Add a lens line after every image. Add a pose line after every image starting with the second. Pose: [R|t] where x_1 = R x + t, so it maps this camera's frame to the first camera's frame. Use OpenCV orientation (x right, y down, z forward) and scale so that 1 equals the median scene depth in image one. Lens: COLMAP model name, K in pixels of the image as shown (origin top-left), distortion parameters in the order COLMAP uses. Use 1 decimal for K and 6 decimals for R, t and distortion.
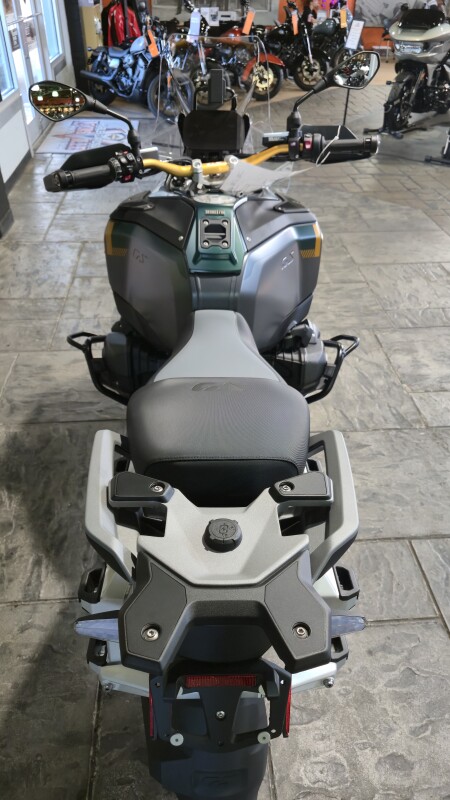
lens RADIAL K [[544.1, 0, 231.1], [0, 544.1, 403.4], [0, 0, 1]] dist [0.057092, -0.050411]
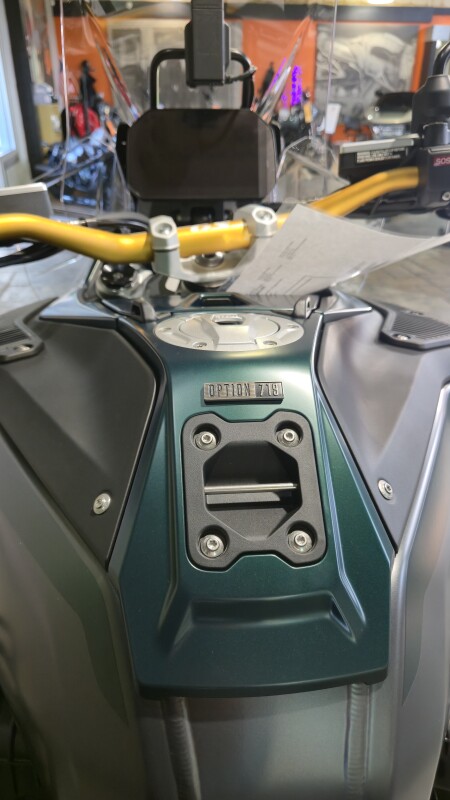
lens RADIAL K [[544.1, 0, 220.3], [0, 544.1, 398.3], [0, 0, 1]] dist [0.057092, -0.050411]
pose [[0.998595, -0.042388, 0.031802, -0.039864], [0.046895, 0.986353, -0.157827, -0.261580], [-0.024678, 0.159096, 0.986955, 0.648481]]
